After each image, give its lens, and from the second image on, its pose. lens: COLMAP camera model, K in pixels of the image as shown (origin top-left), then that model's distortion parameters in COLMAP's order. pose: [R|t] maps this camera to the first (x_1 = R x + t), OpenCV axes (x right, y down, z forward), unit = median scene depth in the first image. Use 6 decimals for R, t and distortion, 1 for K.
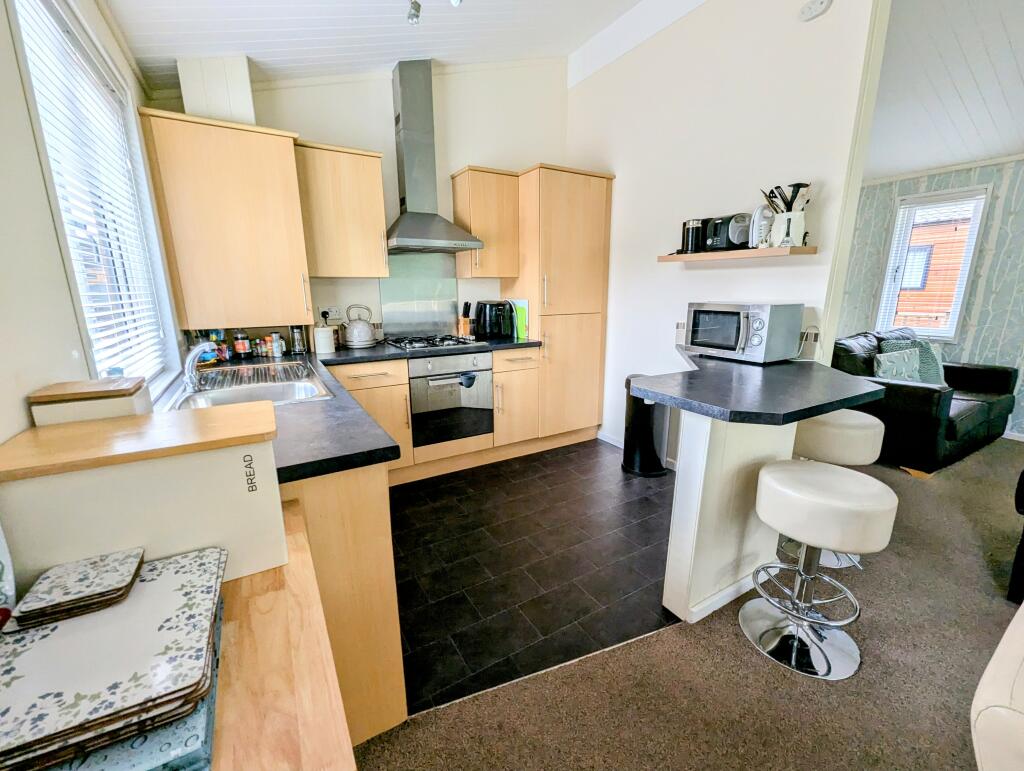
lens RADIAL K [[425.0, 0, 515.0], [0, 425.0, 393.5], [0, 0, 1]] dist [0.000164, -0.000778]
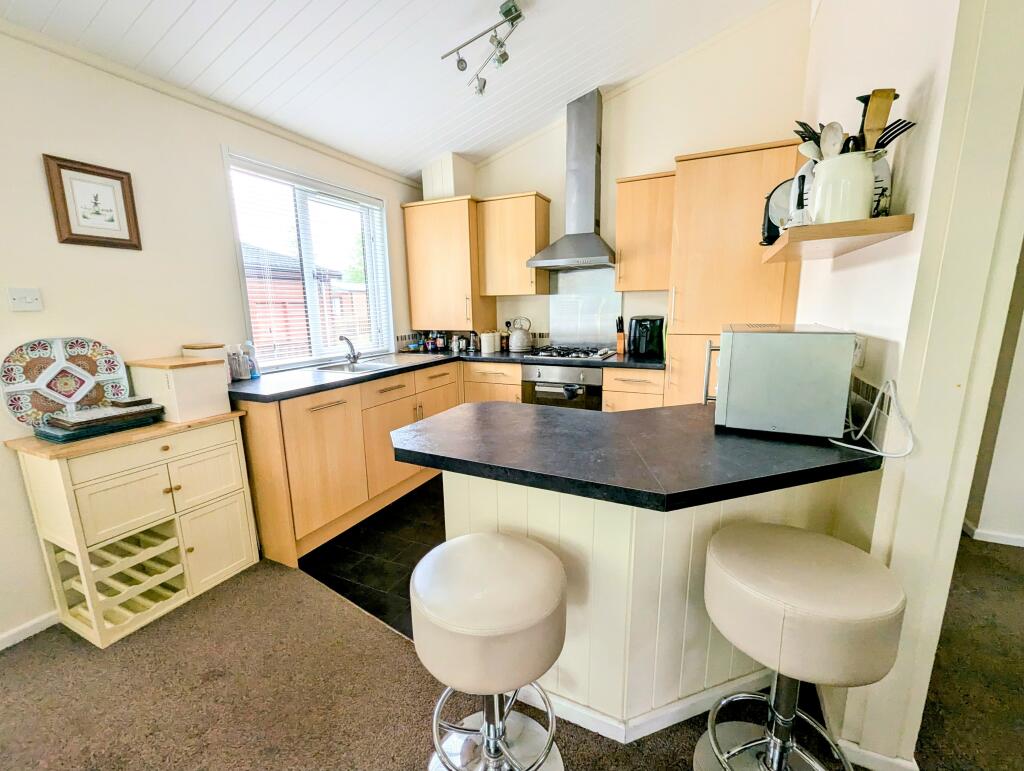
lens RADIAL K [[425.0, 0, 515.6], [0, 425.0, 386.4], [0, 0, 1]] dist [0.000164, -0.000778]
pose [[0.555112, 0.156410, -0.816937, 0.687543], [-0.188125, 0.980319, 0.059860, -0.087587], [0.810222, 0.120458, 0.573612, 0.327929]]
